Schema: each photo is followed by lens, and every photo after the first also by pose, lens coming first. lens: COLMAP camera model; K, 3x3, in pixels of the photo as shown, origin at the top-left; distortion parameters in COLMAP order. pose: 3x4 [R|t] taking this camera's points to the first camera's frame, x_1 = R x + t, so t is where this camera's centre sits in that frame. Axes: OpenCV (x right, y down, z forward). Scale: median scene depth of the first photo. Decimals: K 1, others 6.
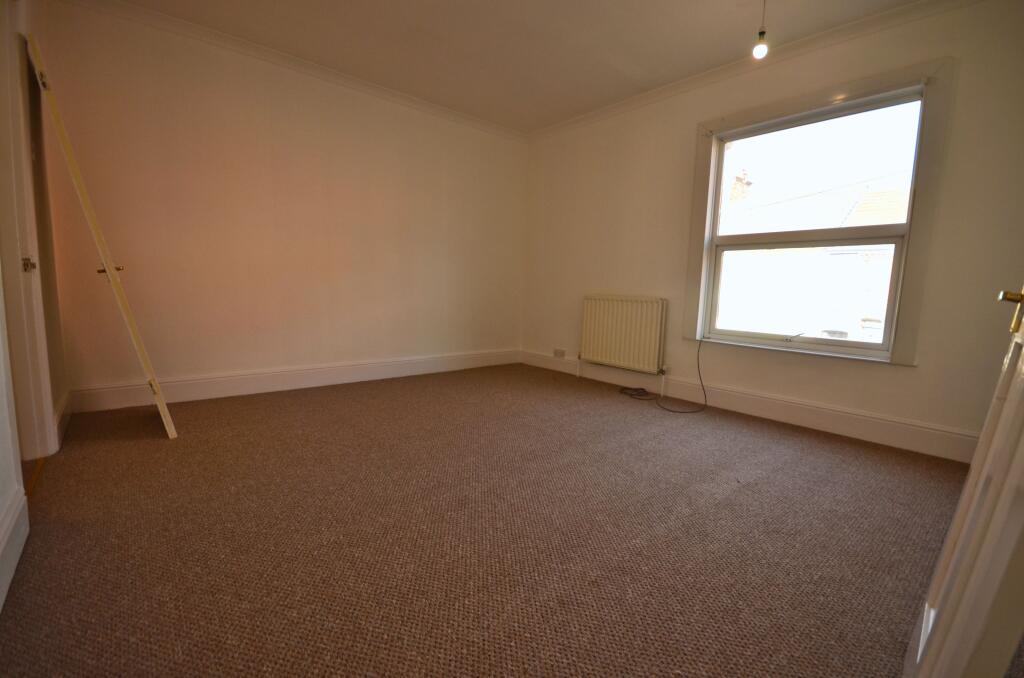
lens RADIAL K [[439.6, 0, 512.0], [0, 439.6, 339.0], [0, 0, 1]] dist [0.017851, -0.000037]
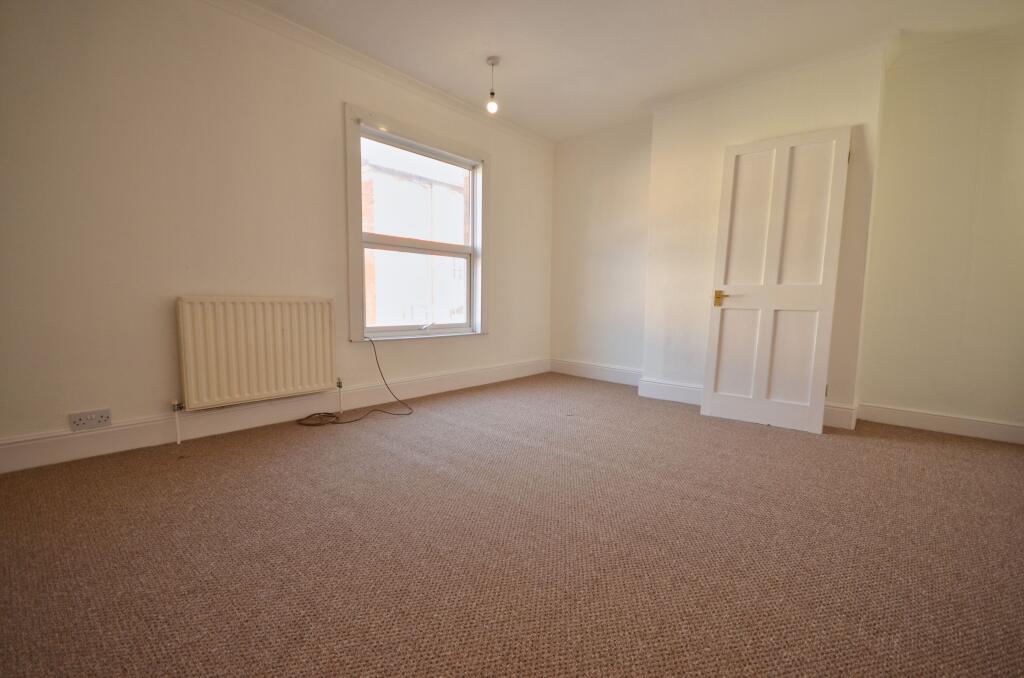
lens RADIAL K [[445.0, 0, 520.7], [0, 445.0, 348.7], [0, 0, 1]] dist [0.008866, -0.013300]
pose [[-0.139612, -0.155367, 0.977941, -0.590599], [0.087599, 0.981804, 0.168486, -0.118023], [-0.986324, 0.109190, -0.123462, 0.817652]]
